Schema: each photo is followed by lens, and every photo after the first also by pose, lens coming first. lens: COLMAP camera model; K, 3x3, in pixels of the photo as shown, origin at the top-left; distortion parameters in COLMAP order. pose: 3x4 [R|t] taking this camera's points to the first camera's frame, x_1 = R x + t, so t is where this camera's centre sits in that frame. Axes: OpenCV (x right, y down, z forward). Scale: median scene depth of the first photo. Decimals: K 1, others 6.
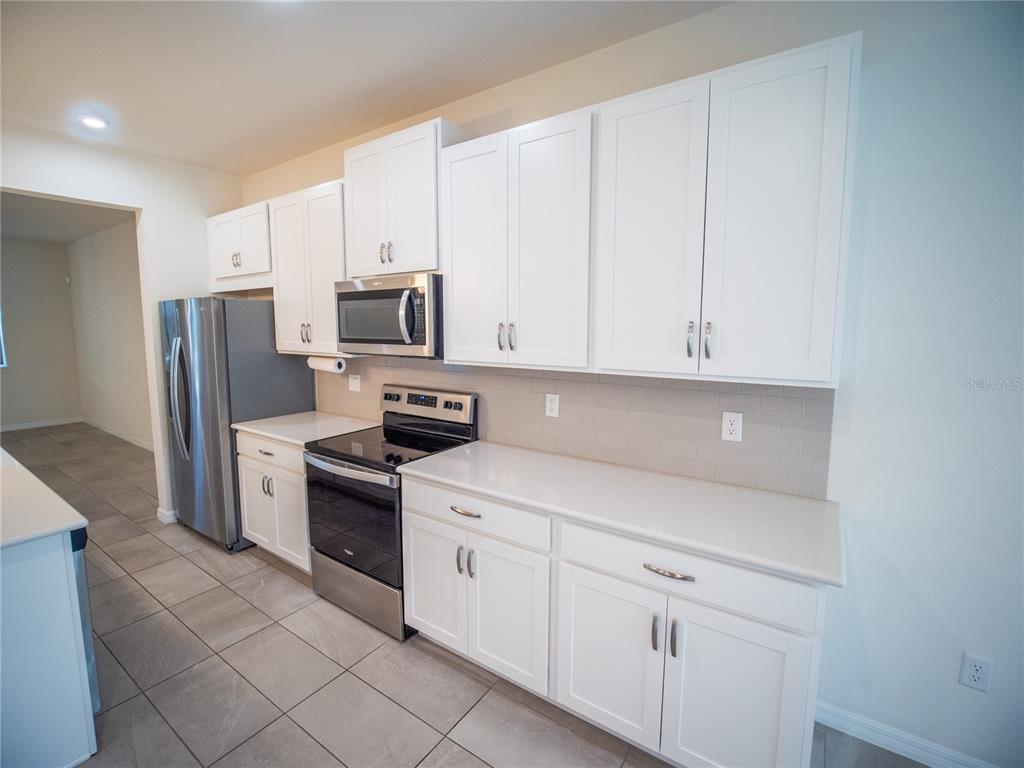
lens RADIAL K [[467.7, 0, 504.2], [0, 467.7, 377.0], [0, 0, 1]] dist [-0.017356, -0.000085]
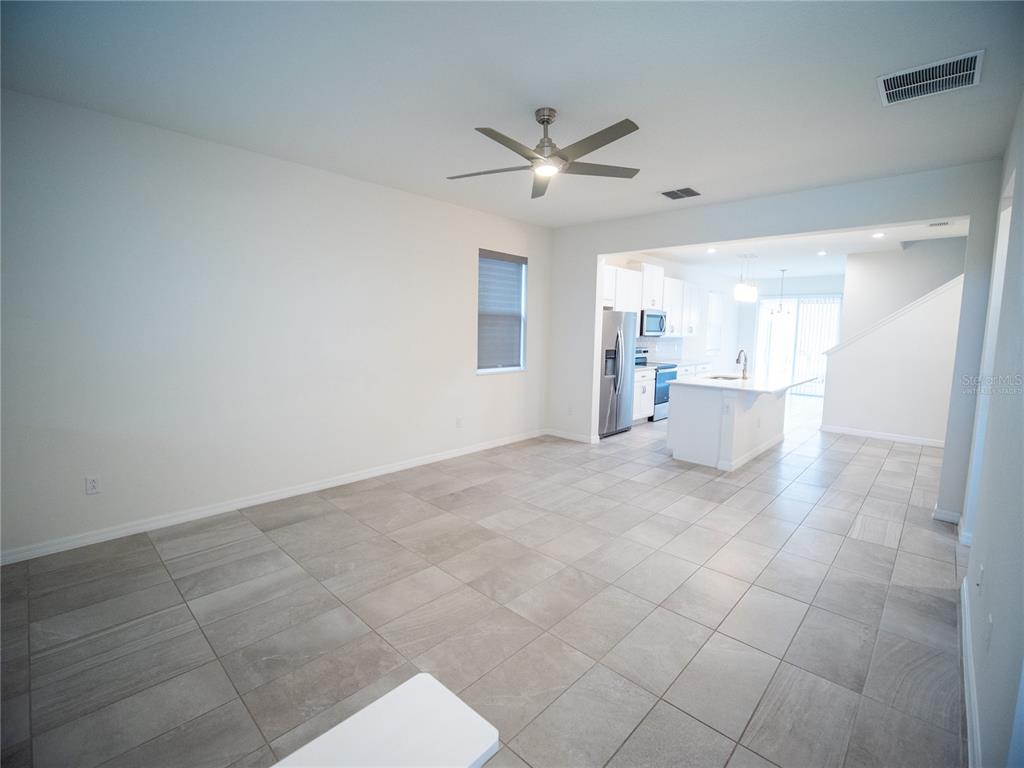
lens RADIAL K [[467.7, 0, 504.2], [0, 467.7, 377.0], [0, 0, 1]] dist [-0.017356, -0.000085]
pose [[0.146691, -0.091104, 0.984978, -3.275444], [0.105711, 0.991491, 0.075964, -0.106671], [-0.983518, 0.092979, 0.155074, 1.436734]]
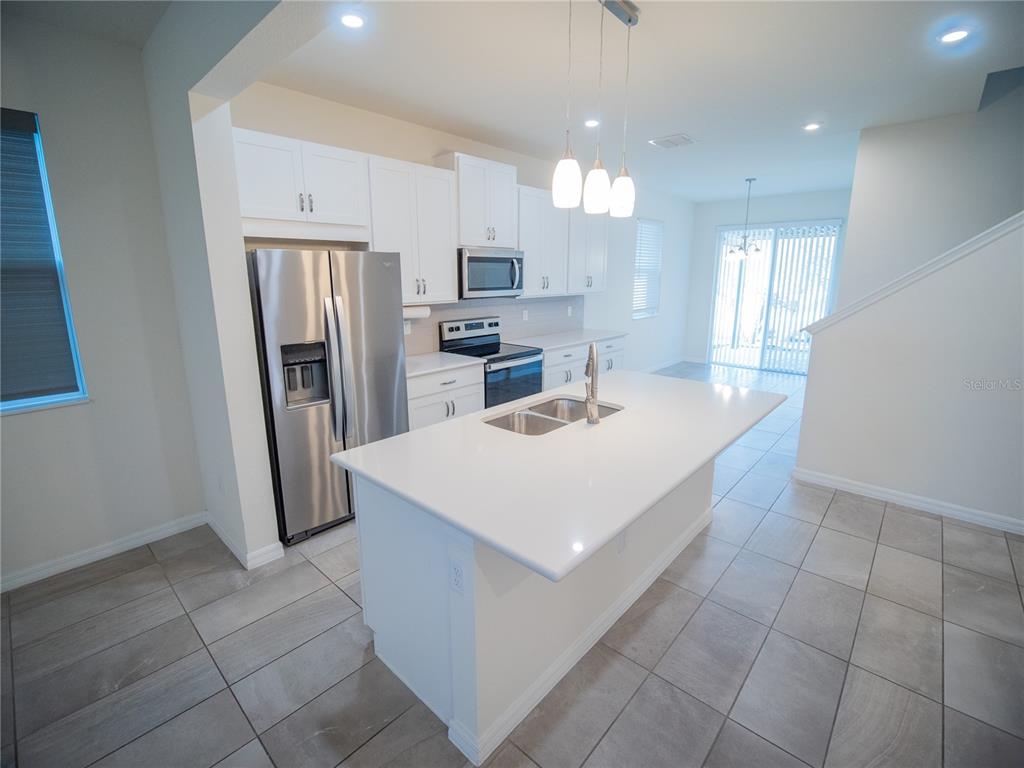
lens RADIAL K [[467.7, 0, 504.2], [0, 467.7, 377.0], [0, 0, 1]] dist [-0.017356, -0.000085]
pose [[0.125945, -0.203583, 0.970923, -1.810355], [0.124959, 0.974177, 0.188056, -0.071679], [-0.984136, 0.097641, 0.148132, 0.702975]]
